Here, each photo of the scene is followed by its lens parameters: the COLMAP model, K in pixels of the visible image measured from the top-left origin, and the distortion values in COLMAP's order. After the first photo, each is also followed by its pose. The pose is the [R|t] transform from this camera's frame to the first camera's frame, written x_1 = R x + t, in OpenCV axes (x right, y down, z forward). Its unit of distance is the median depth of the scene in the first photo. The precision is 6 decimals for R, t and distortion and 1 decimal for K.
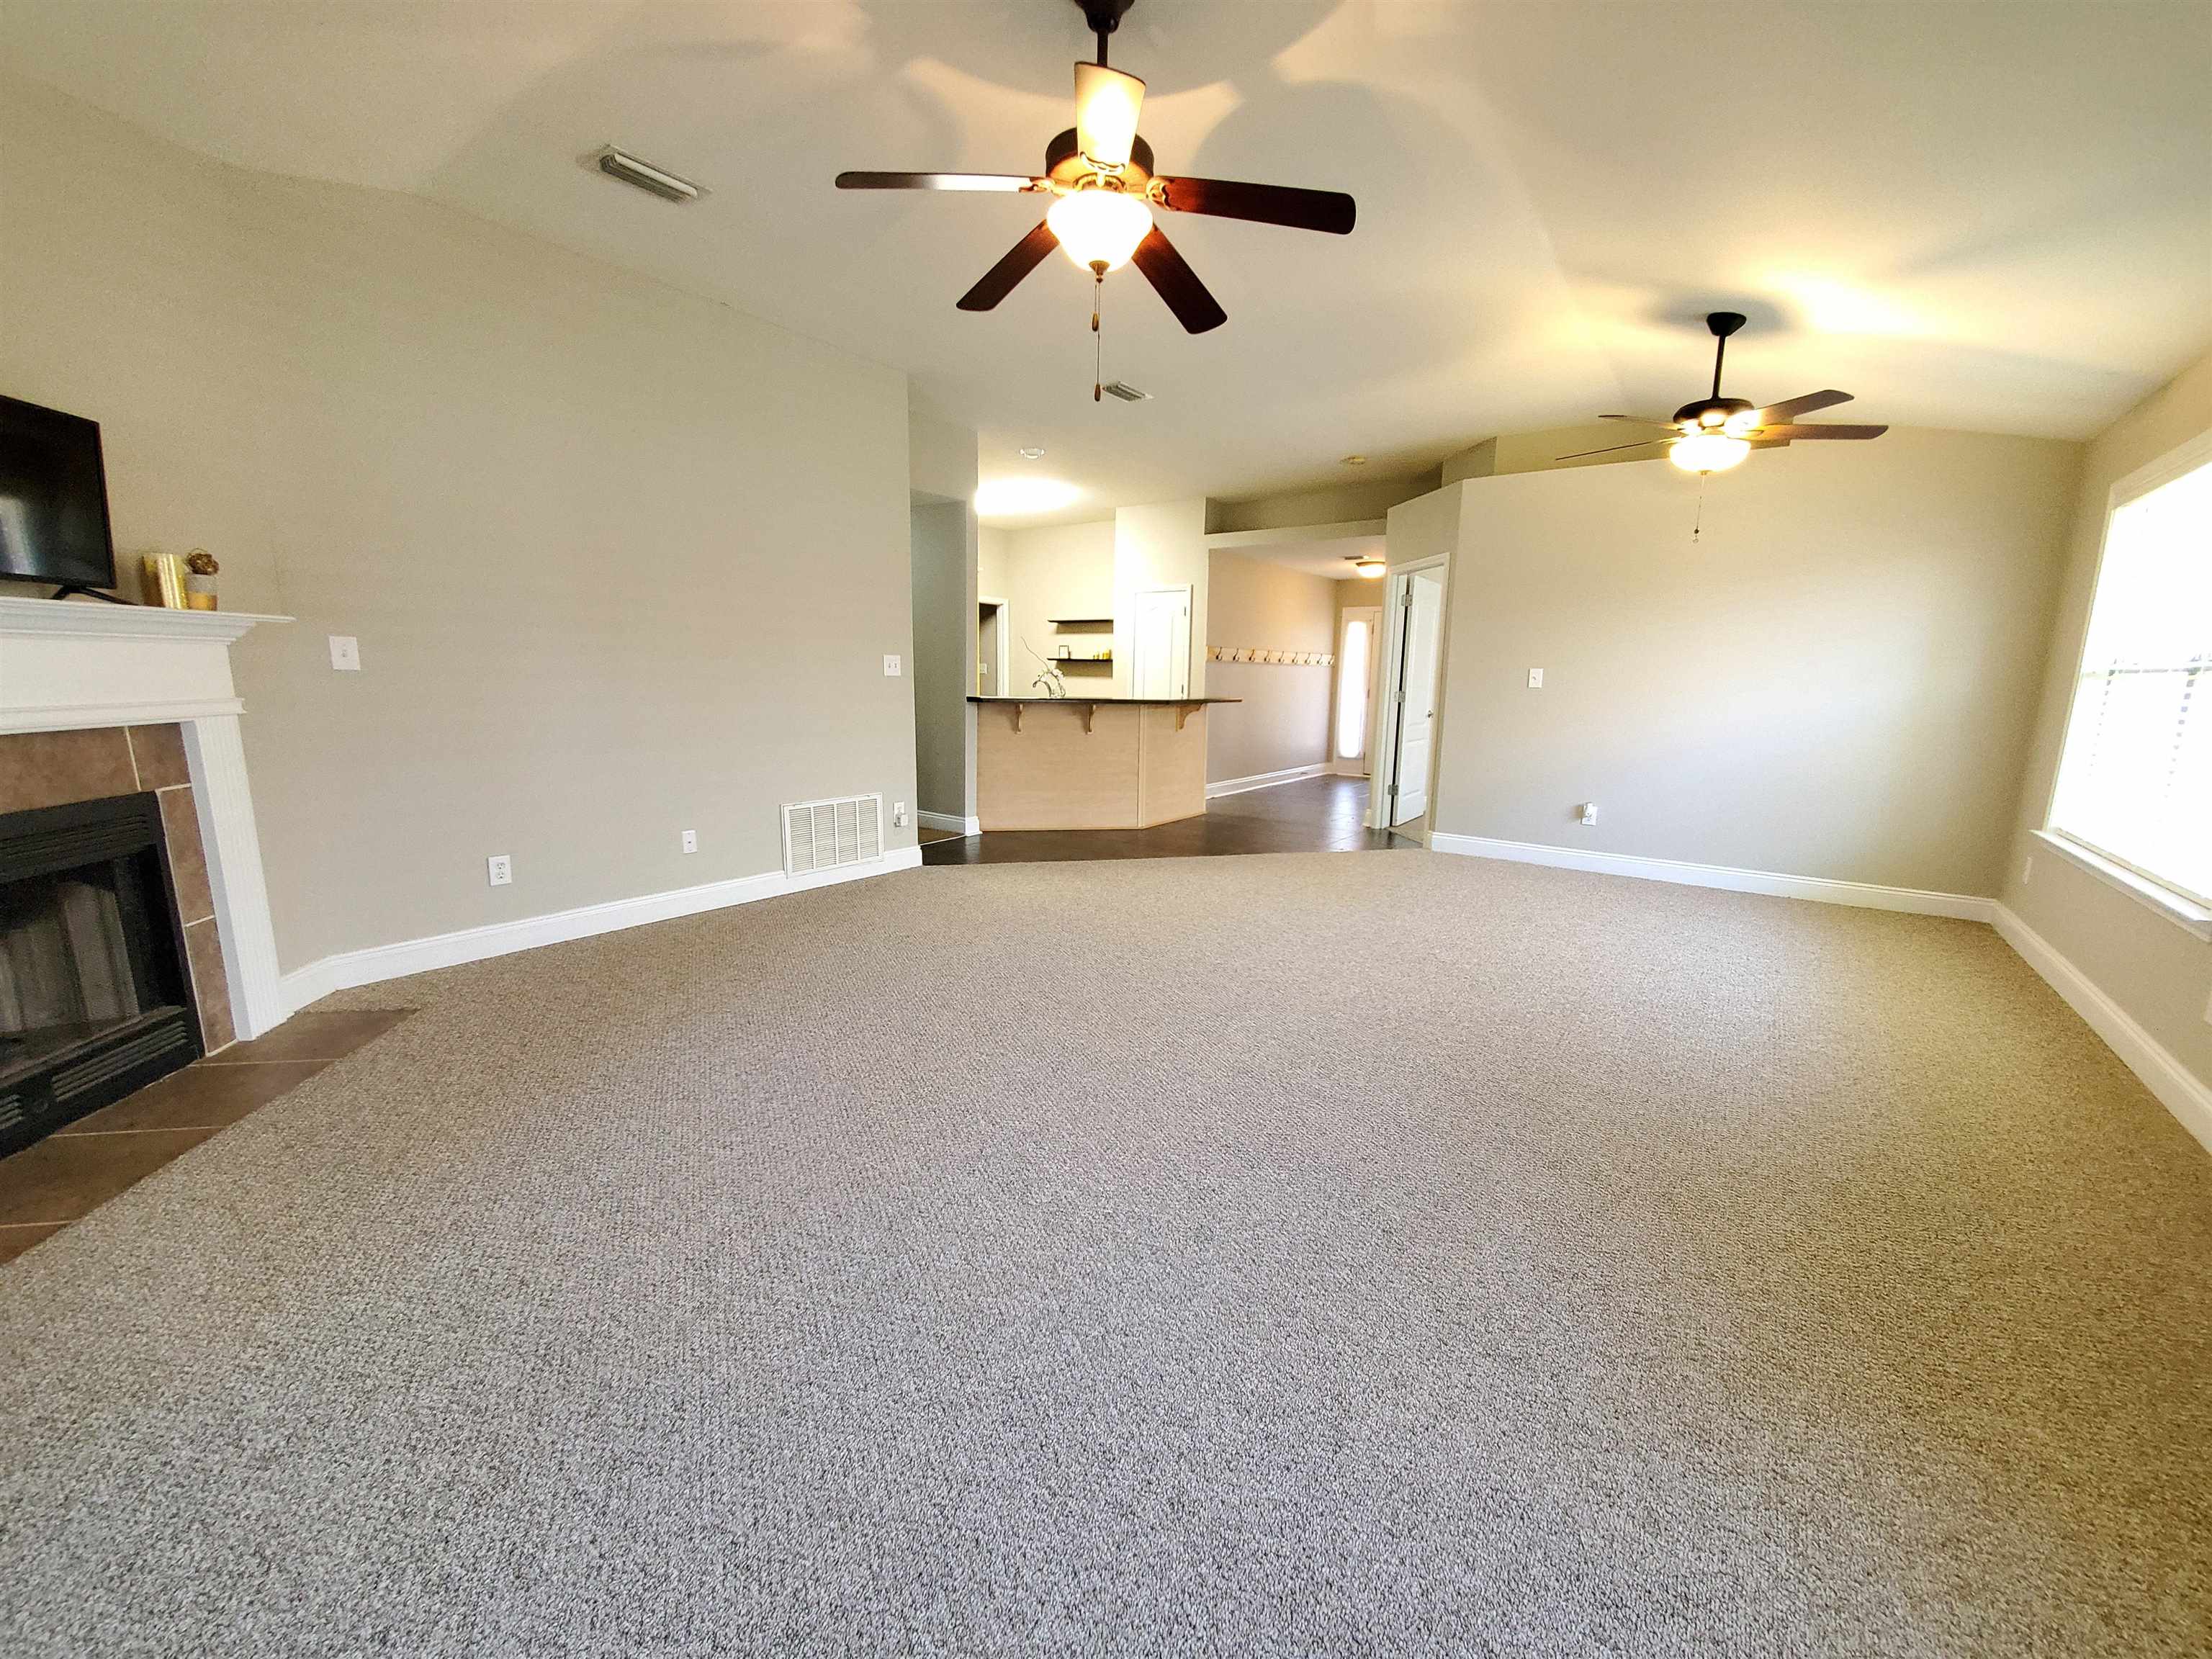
lens RADIAL K [[881.5, 0, 1122.2], [0, 881.5, 834.7], [0, 0, 1]] dist [0.000450, -0.000077]
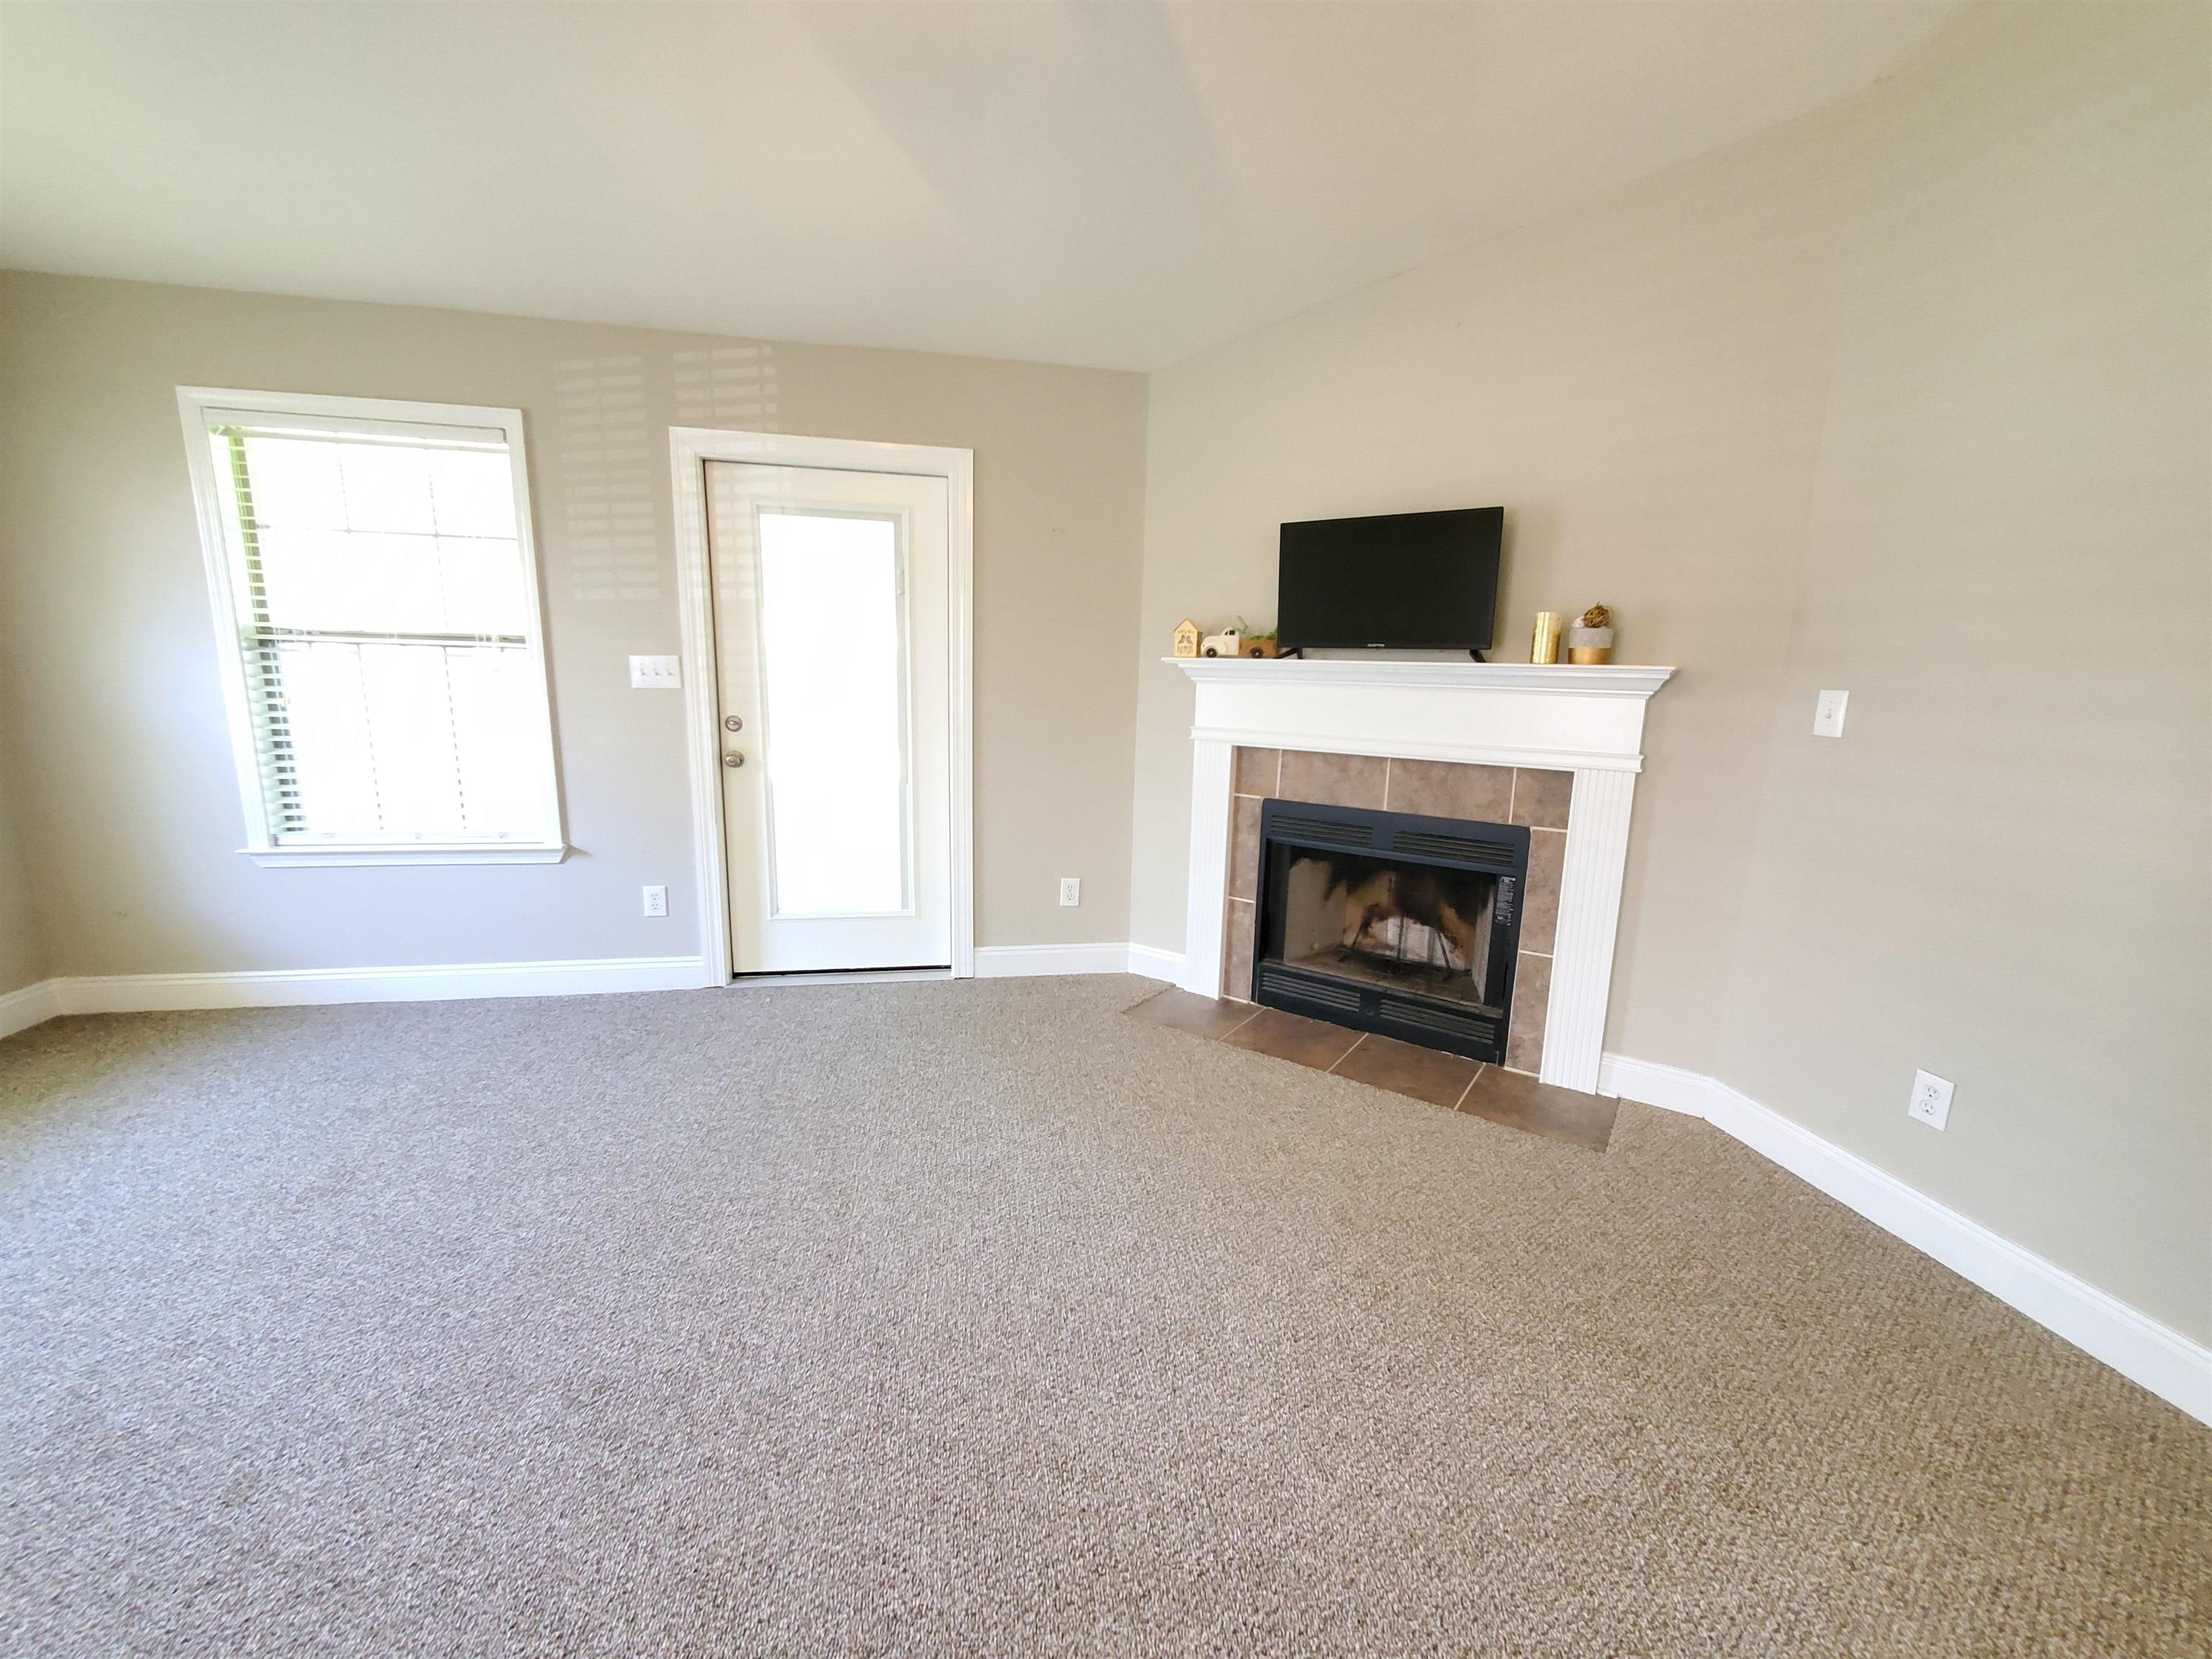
lens RADIAL K [[881.5, 0, 1114.3], [0, 881.5, 828.4], [0, 0, 1]] dist [0.000450, -0.000077]
pose [[-0.690558, 0.095005, -0.717010, 0.030393], [-0.171015, 0.941779, 0.289493, -0.154041], [0.702768, 0.322531, -0.634106, 0.735846]]
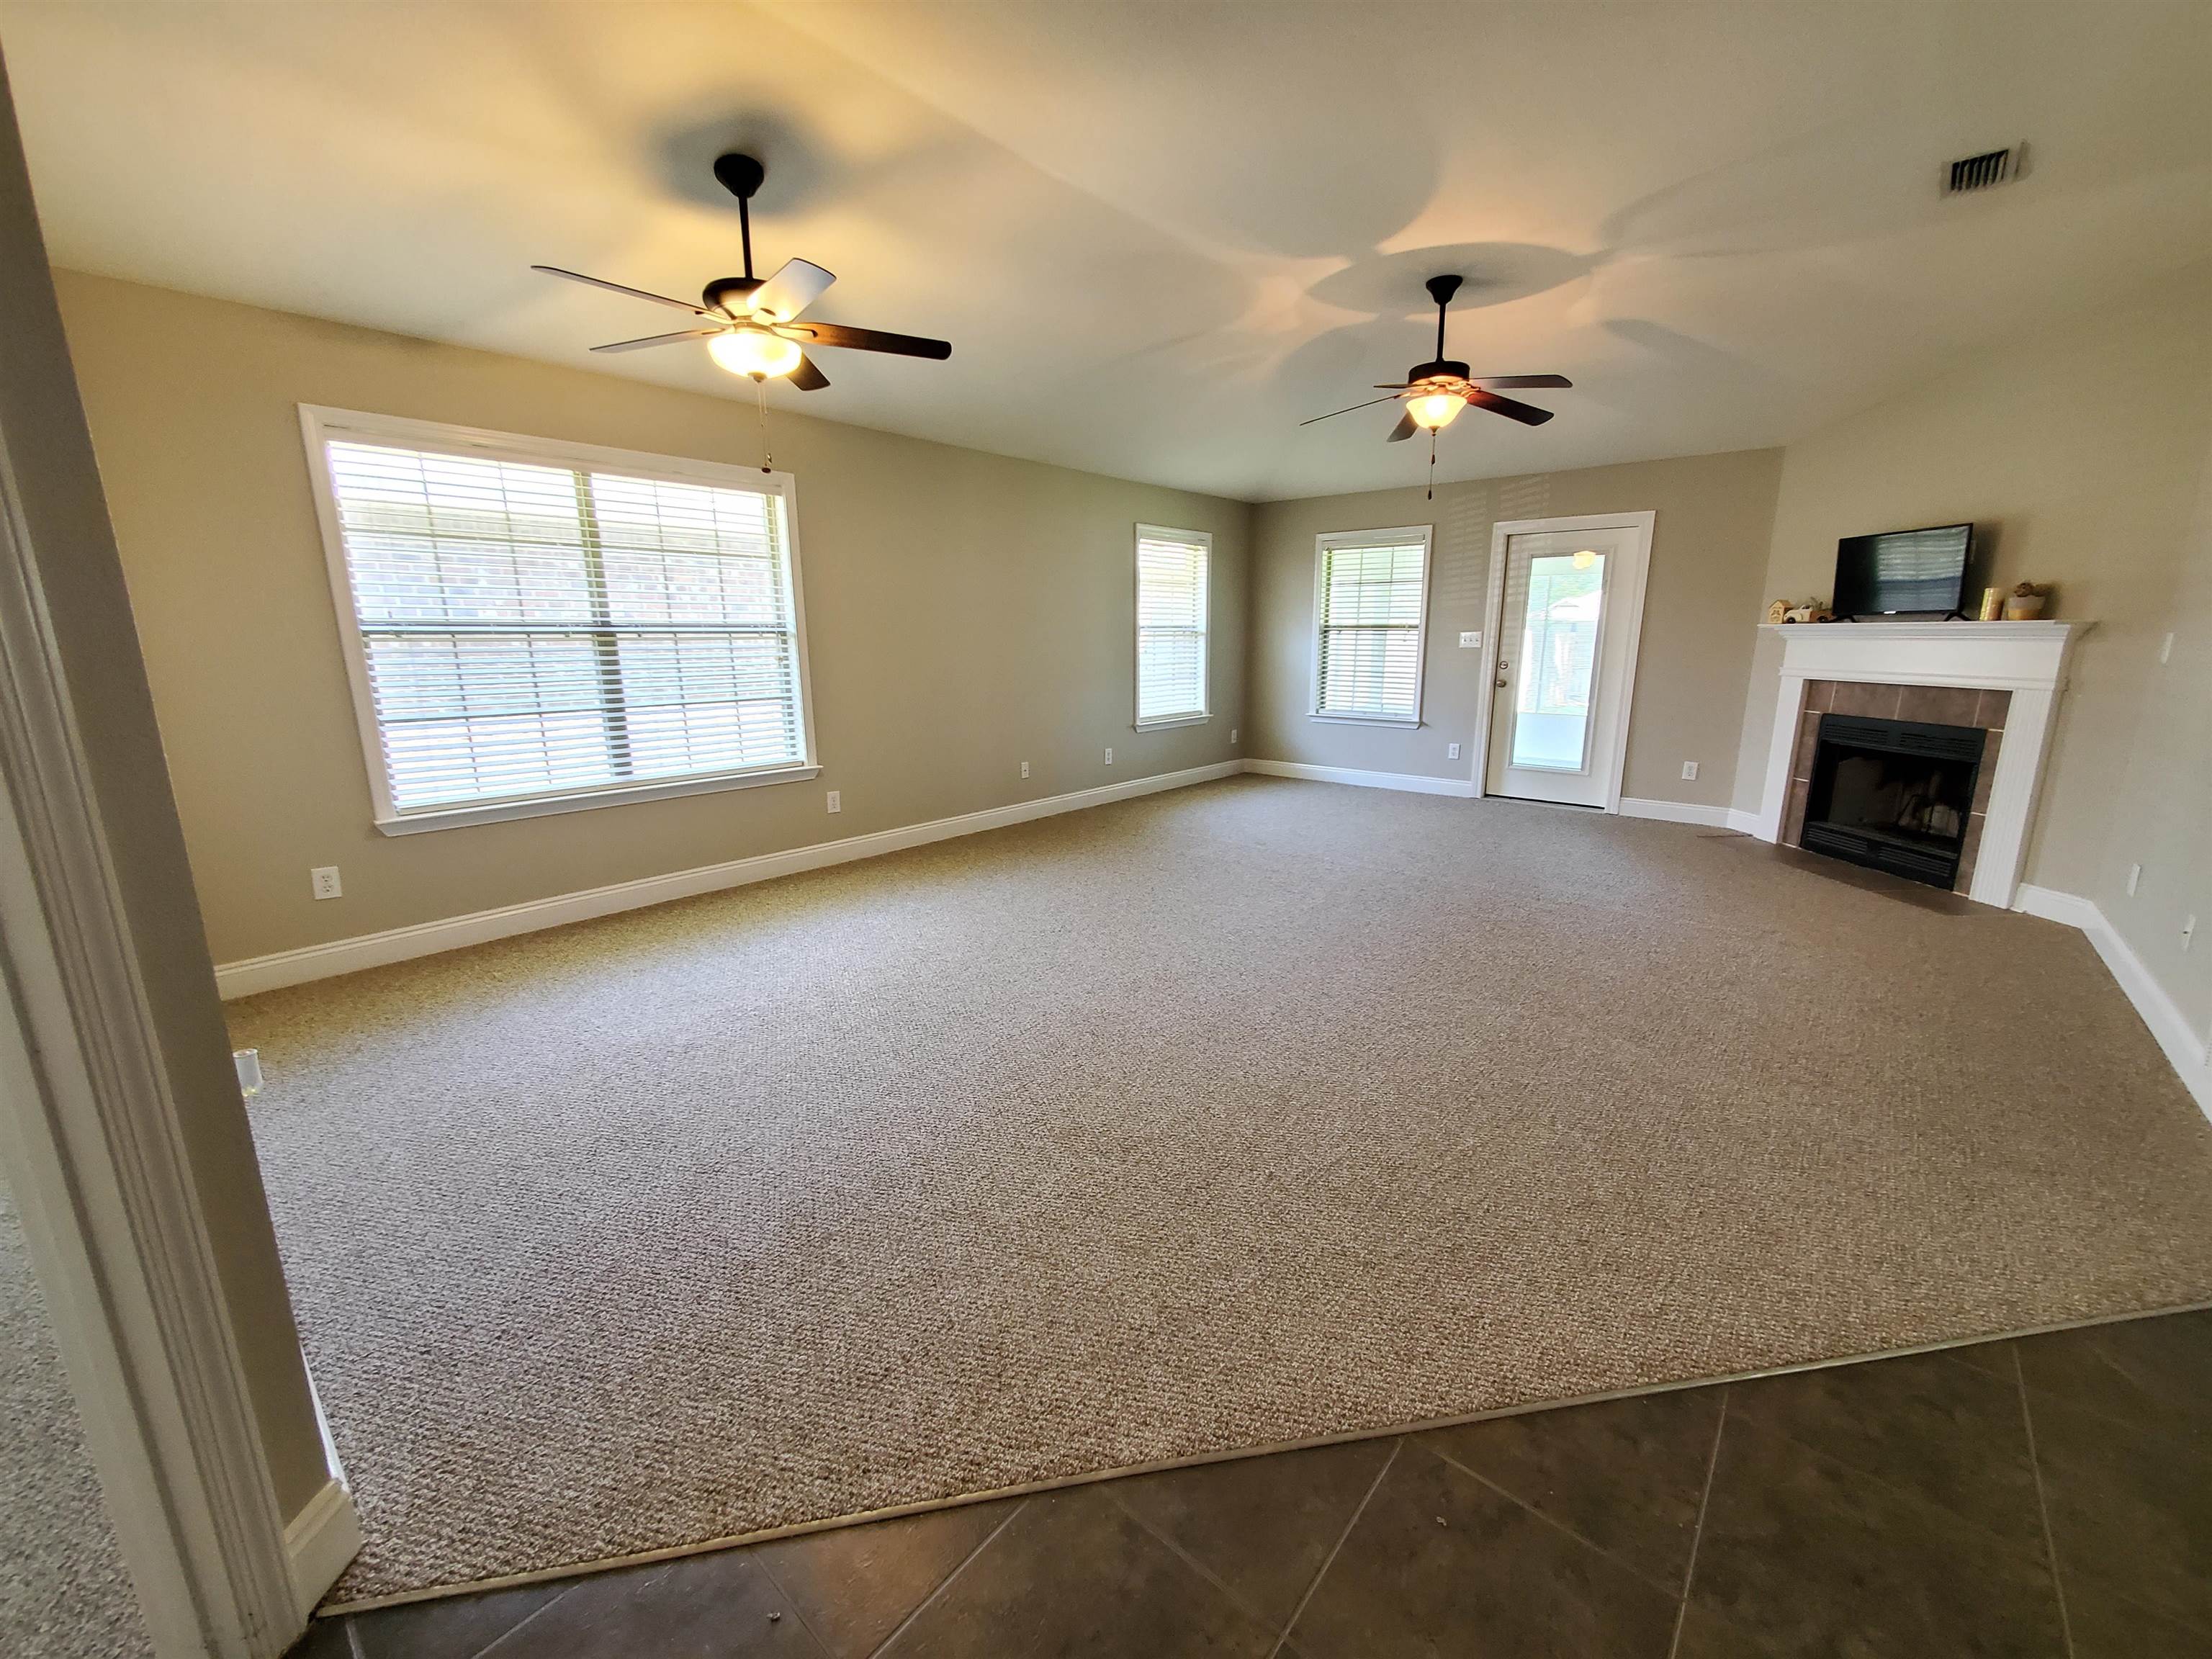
lens RADIAL K [[881.5, 0, 1127.2], [0, 881.5, 833.9], [0, 0, 1]] dist [0.000450, -0.000077]
pose [[-0.997039, -0.033809, 0.069070, 0.225449], [-0.003506, 0.917226, 0.398351, -0.291790], [-0.076821, 0.396930, -0.914629, 1.508345]]
